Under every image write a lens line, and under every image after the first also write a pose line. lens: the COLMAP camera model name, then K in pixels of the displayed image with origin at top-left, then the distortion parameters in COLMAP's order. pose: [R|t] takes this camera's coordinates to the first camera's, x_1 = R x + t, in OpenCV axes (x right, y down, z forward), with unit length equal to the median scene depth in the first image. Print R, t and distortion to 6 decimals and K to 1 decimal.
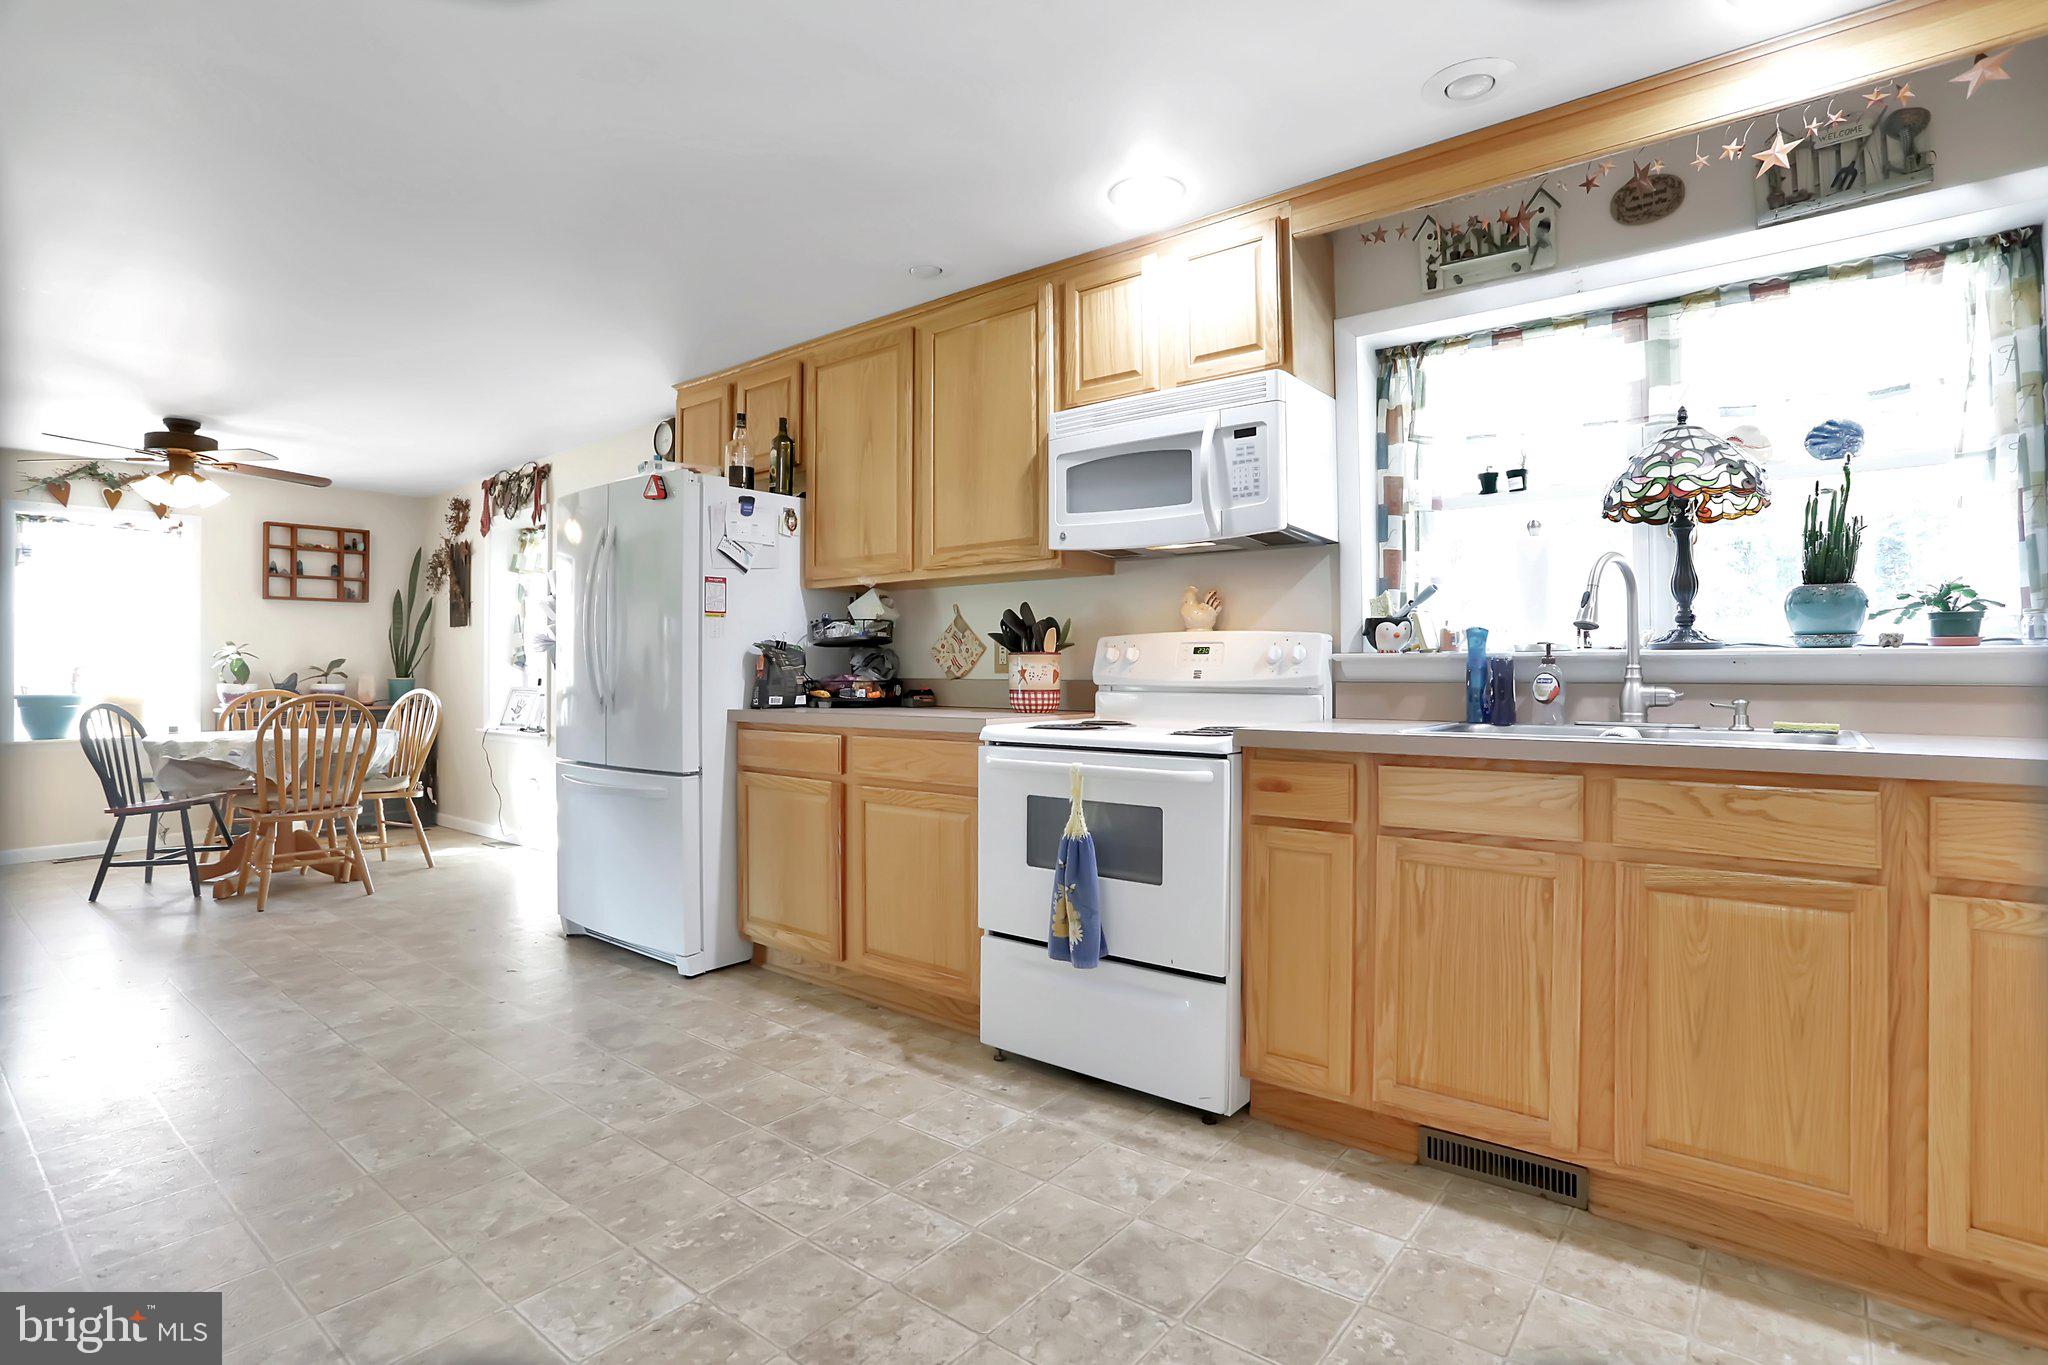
lens RADIAL K [[1003.1, 0, 1029.6], [0, 1003.1, 665.5], [0, 0, 1]] dist [-0.079420, 0.034317]
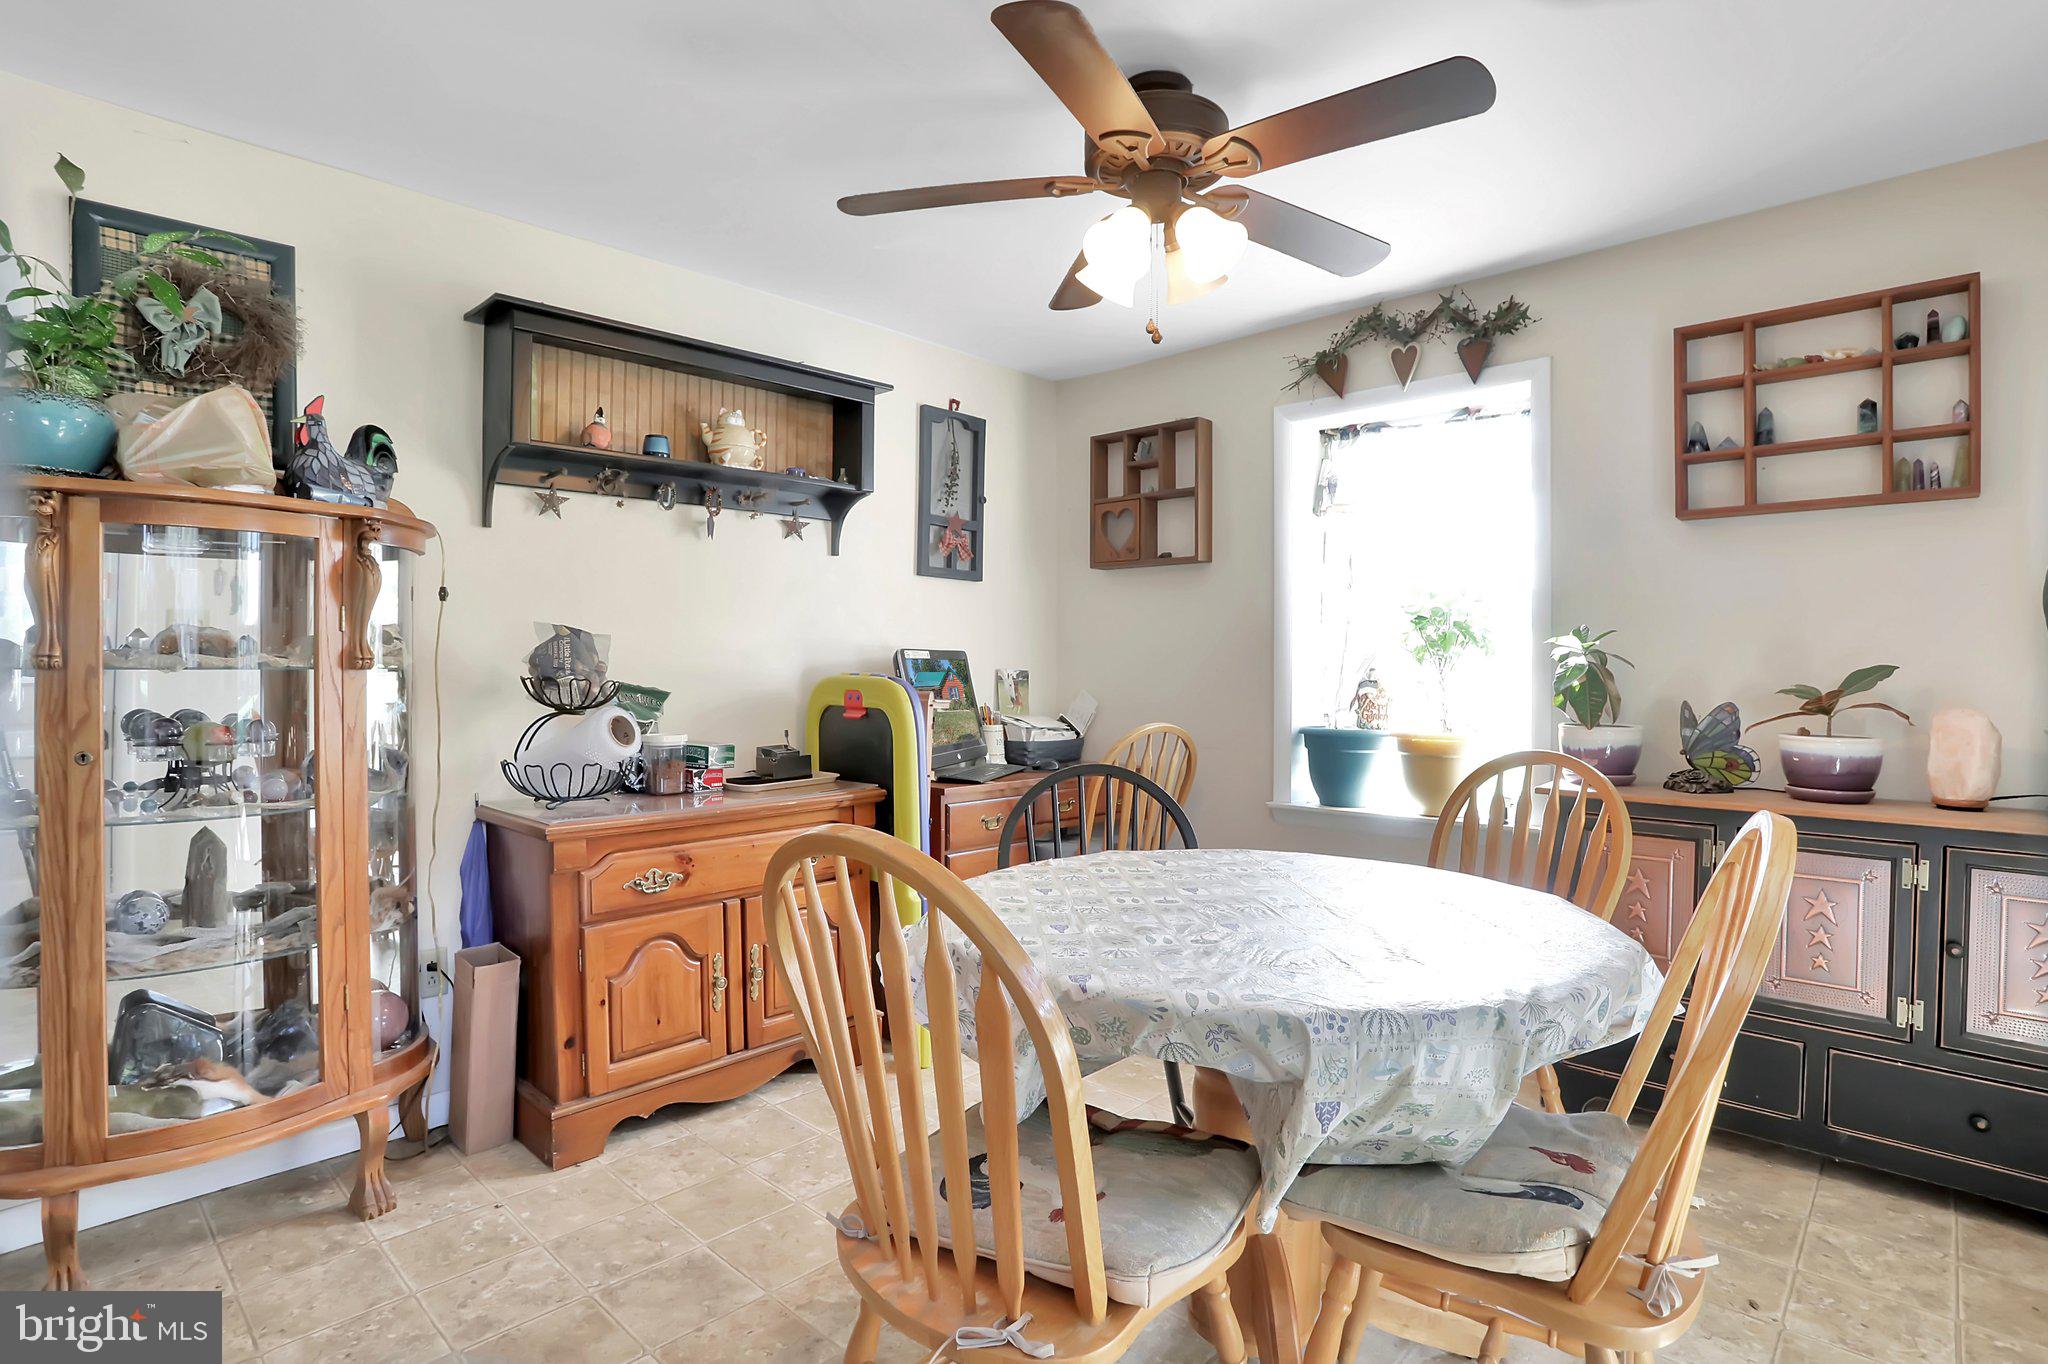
lens RADIAL K [[1005.2, 0, 1030.5], [0, 1005.2, 675.3], [0, 0, 1]] dist [-0.075977, 0.031571]
pose [[-0.086529, 0.010702, -0.996192, -0.895985], [0.001066, 0.999943, 0.010649, -0.018580], [0.996249, -0.000141, -0.086536, 1.932006]]
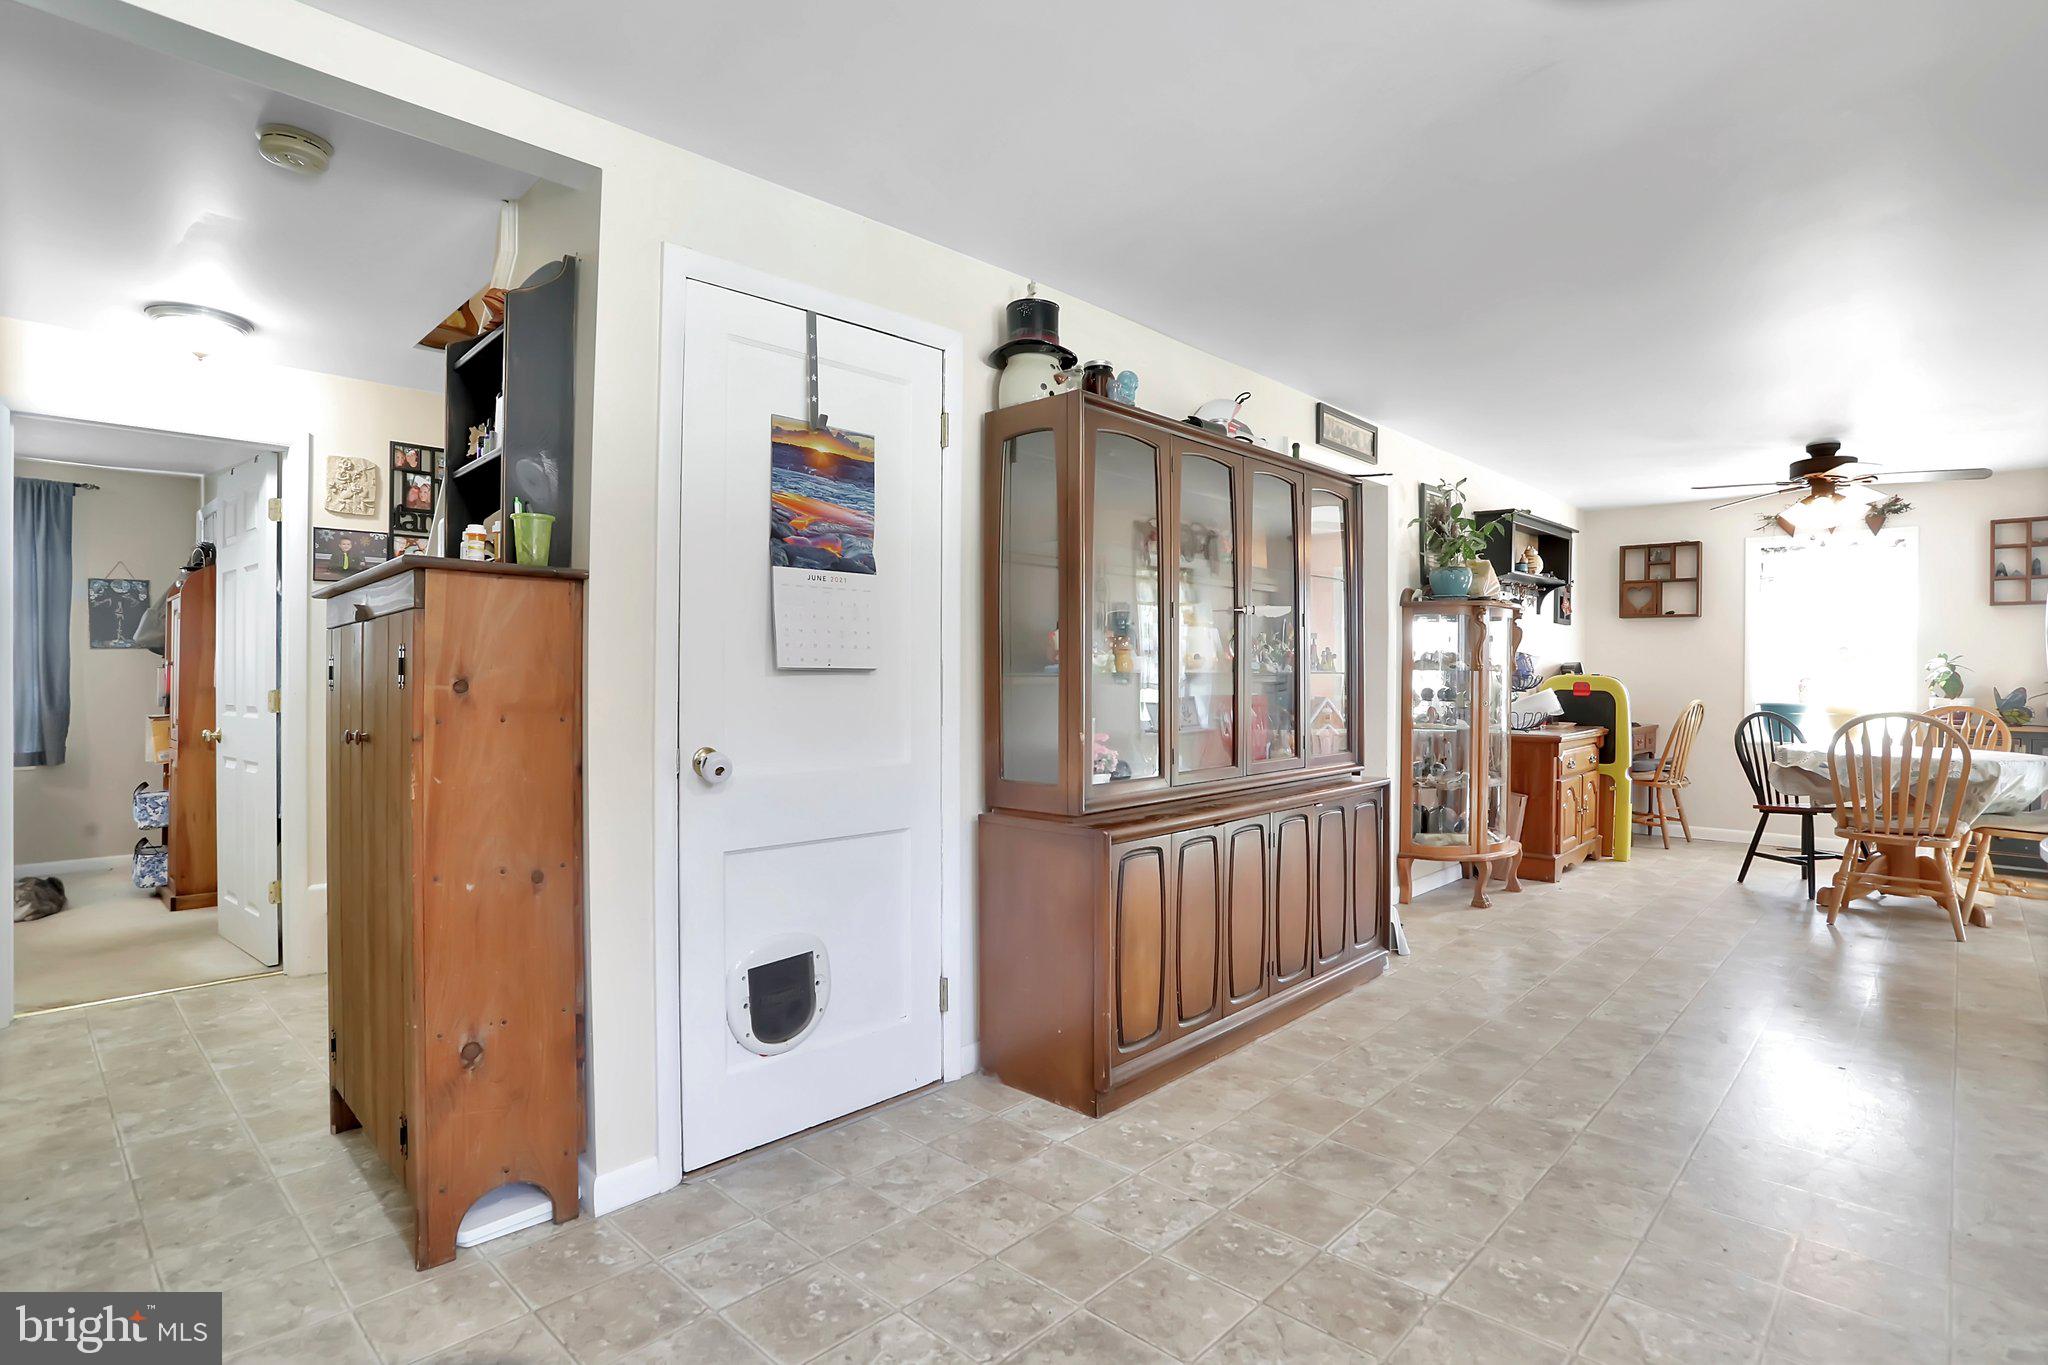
lens RADIAL K [[1005.2, 0, 1030.5], [0, 1005.2, 675.8], [0, 0, 1]] dist [-0.075977, 0.031571]
pose [[-0.091786, 0.003051, -0.995774, 0.502385], [-0.000064, 0.999995, 0.003070, -0.013207], [0.995779, 0.000346, -0.091786, 0.452476]]
